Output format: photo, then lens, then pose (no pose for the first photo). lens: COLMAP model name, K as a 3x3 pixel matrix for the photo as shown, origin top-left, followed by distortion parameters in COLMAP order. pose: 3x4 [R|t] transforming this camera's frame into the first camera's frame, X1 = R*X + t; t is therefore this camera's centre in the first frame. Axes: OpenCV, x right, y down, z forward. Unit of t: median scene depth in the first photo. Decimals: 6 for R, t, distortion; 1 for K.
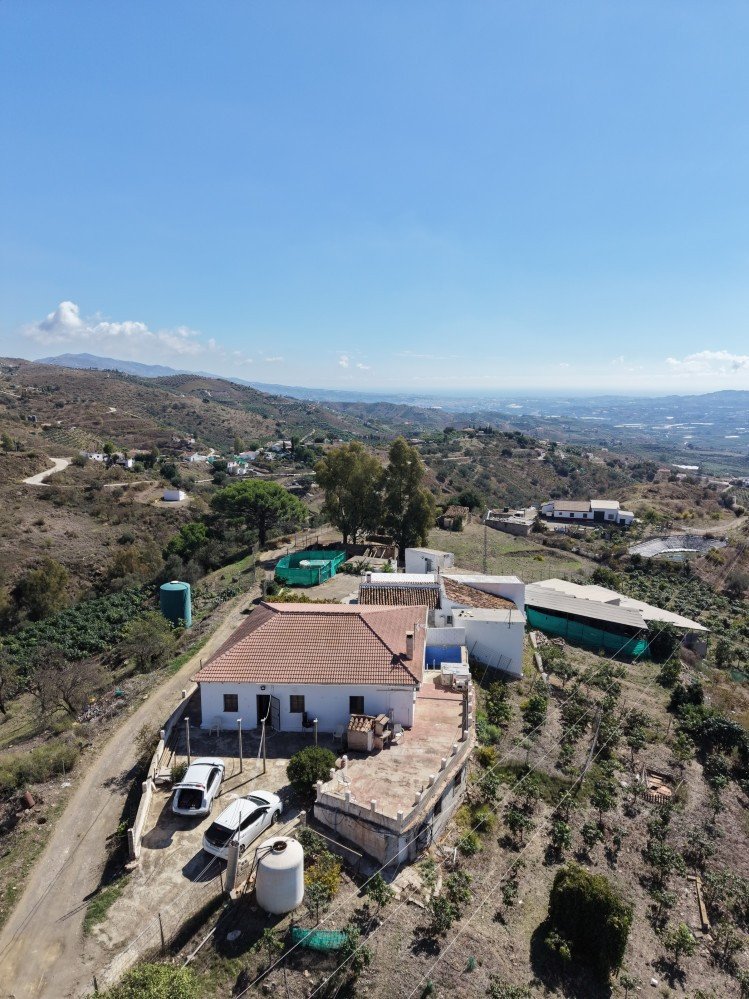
lens RADIAL K [[664.9, 0, 373.8], [0, 664.9, 498.6], [0, 0, 1]] dist [0.005321, 0.000180]
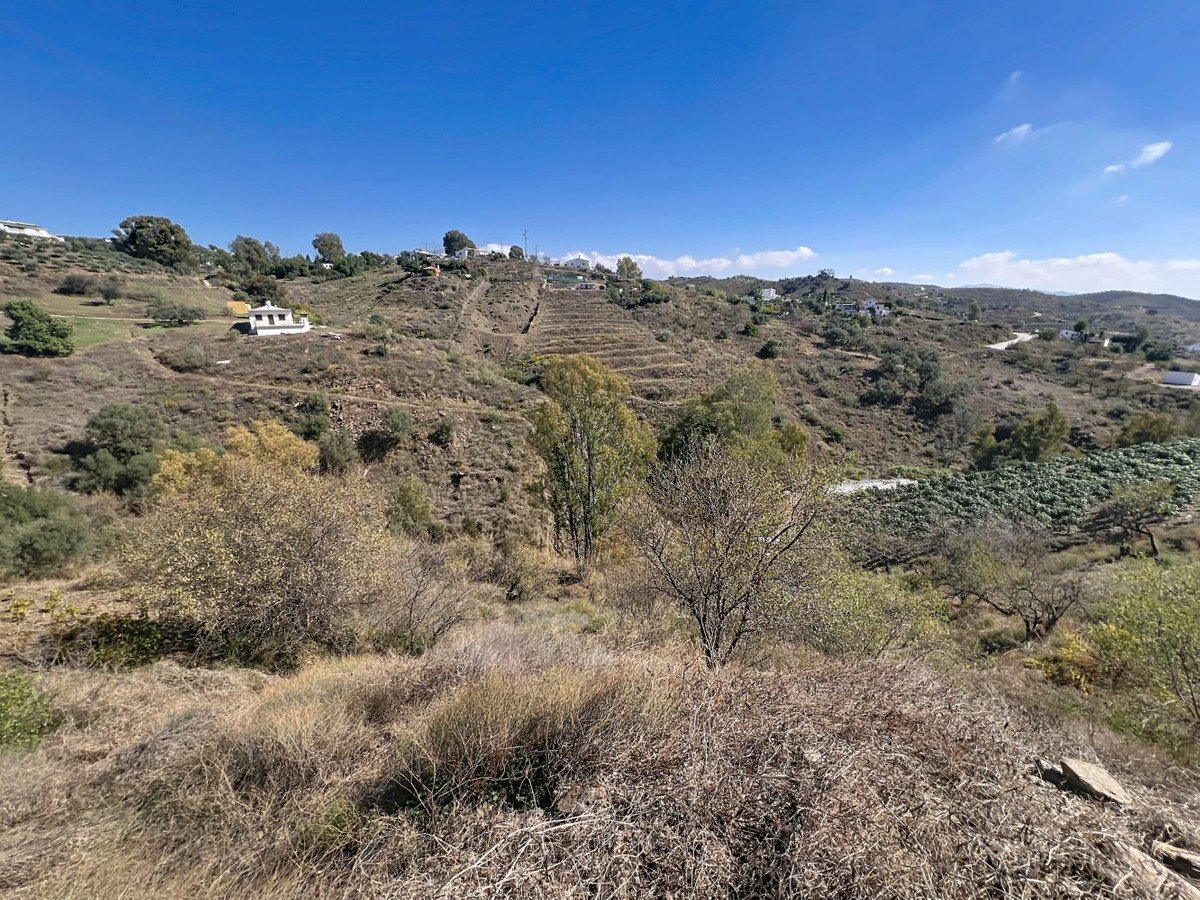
lens RADIAL K [[480.2, 0, 600.4], [0, 480.2, 443.6], [0, 0, 1]] dist [-0.003500, 0.001607]
pose [[0.496153, 0.224365, -0.838745, -0.144774], [-0.139830, 0.974072, 0.177850, 0.071174], [0.856901, 0.029041, 0.514662, 0.071540]]
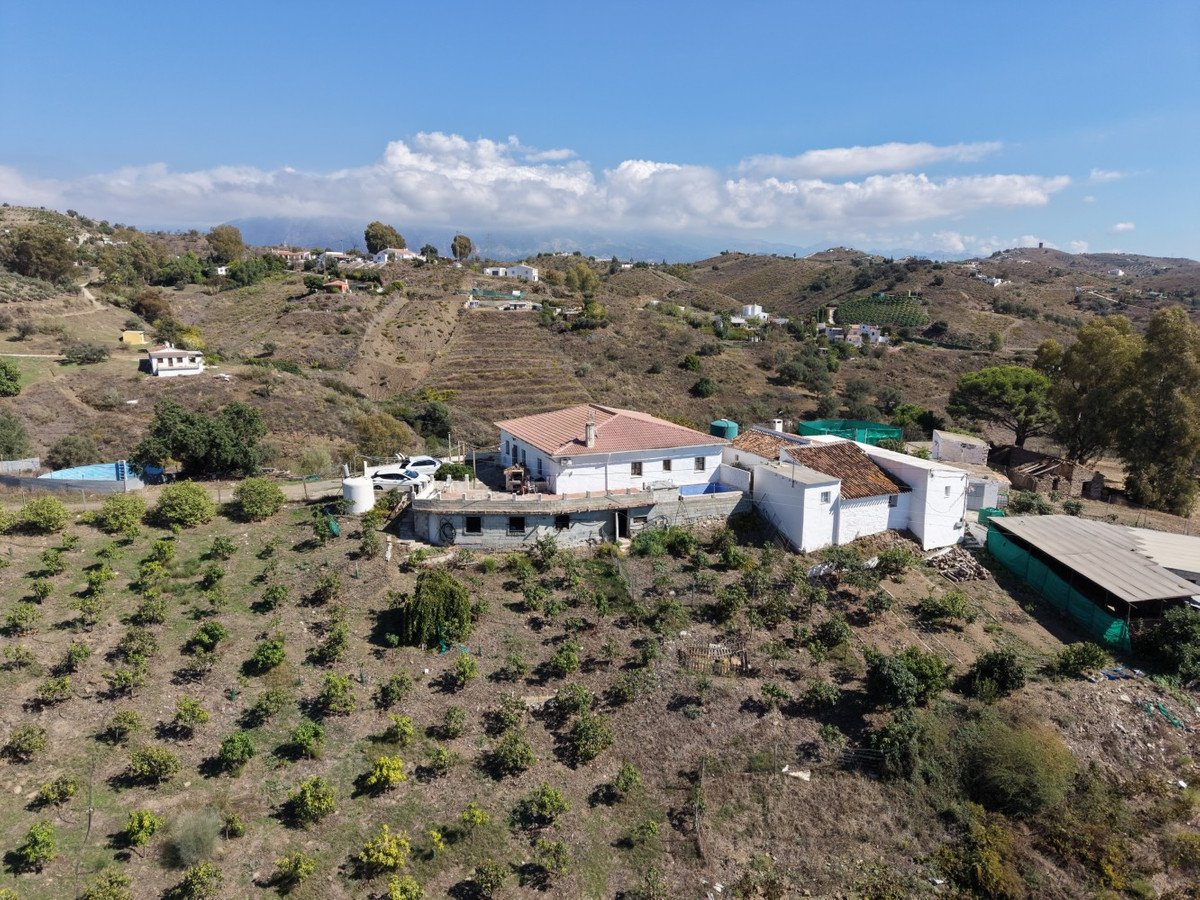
lens RADIAL K [[793.8, 0, 599.8], [0, 793.8, 453.0], [0, 0, 1]] dist [0.030845, -0.033914]
pose [[0.438950, 0.183126, -0.879652, 0.178290], [-0.159666, 0.979327, 0.124202, 0.012300], [0.884211, 0.085932, 0.459114, 0.059502]]
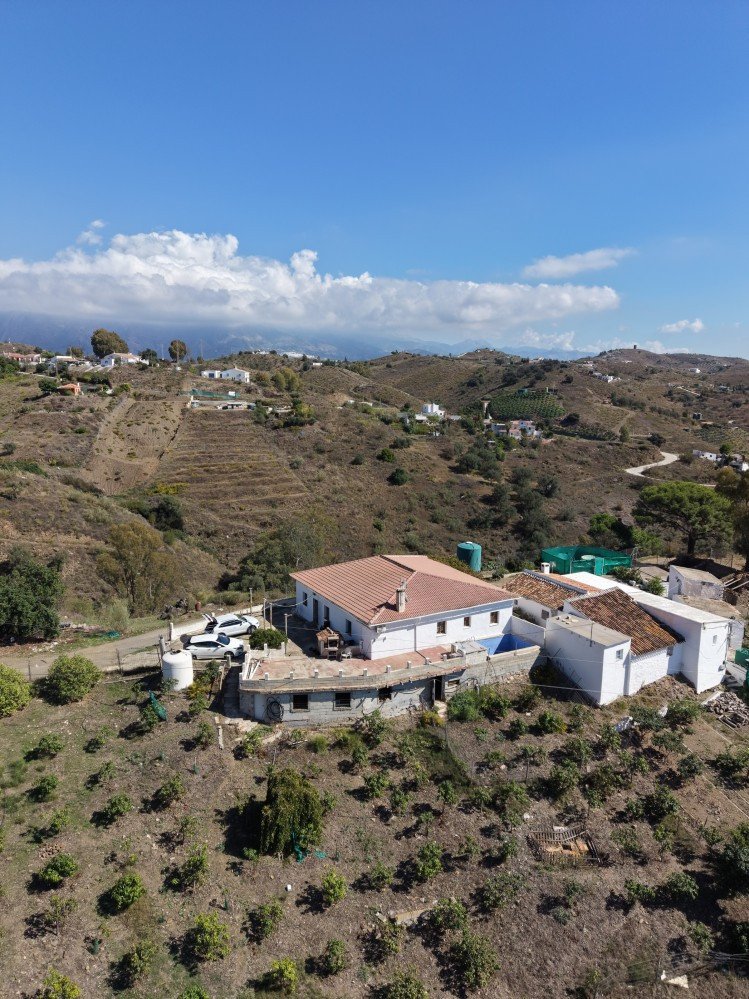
lens RADIAL K [[660.8, 0, 376.0], [0, 660.8, 499.7], [0, 0, 1]] dist [0.030845, -0.033914]
pose [[0.554632, 0.155263, -0.817482, 0.139658], [-0.152630, 0.984751, 0.083478, -0.006522], [0.817978, 0.078473, 0.569872, 0.040835]]
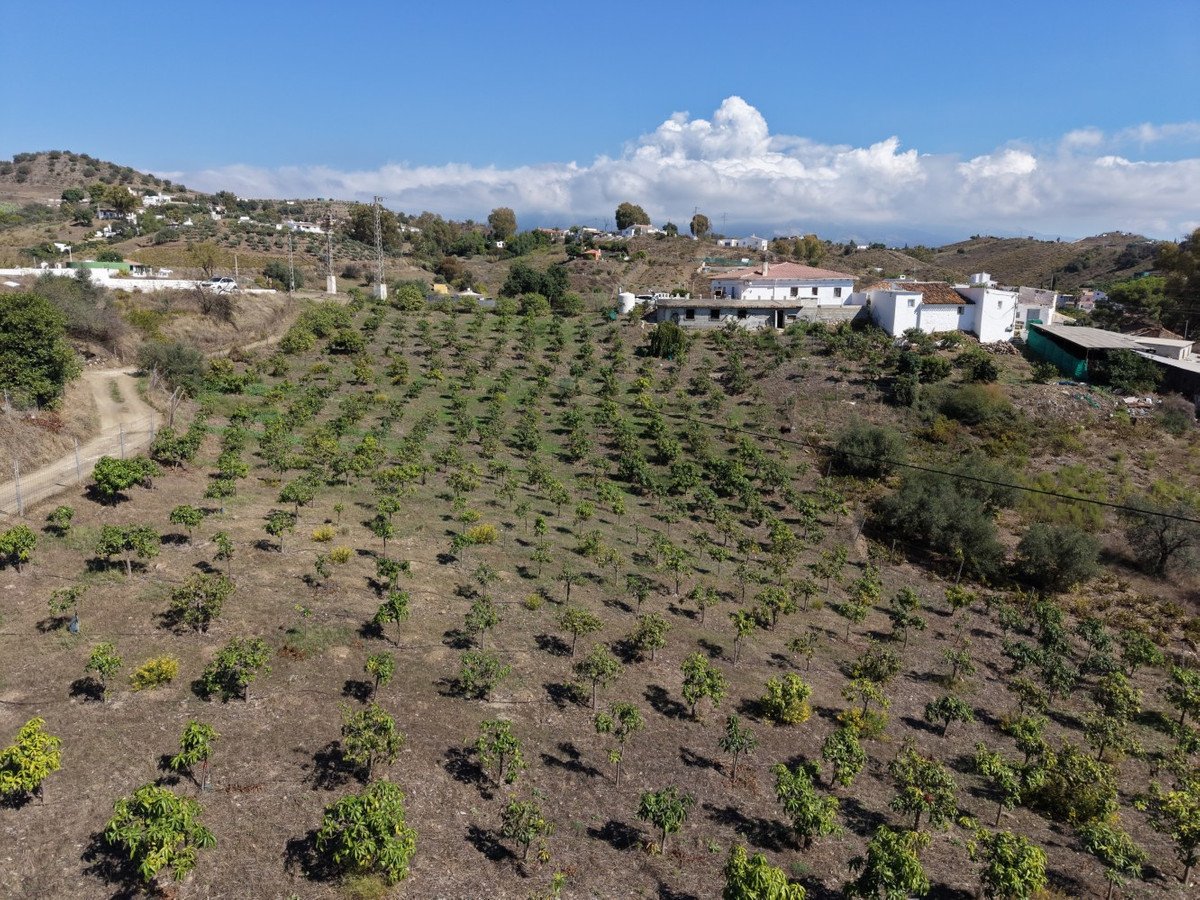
lens RADIAL K [[793.8, 0, 600.7], [0, 793.8, 451.9], [0, 0, 1]] dist [0.030845, -0.033914]
pose [[0.166836, 0.207786, -0.963842, 0.315729], [-0.182326, 0.967185, 0.176948, 0.058340], [0.968980, 0.146212, 0.199246, 0.029719]]
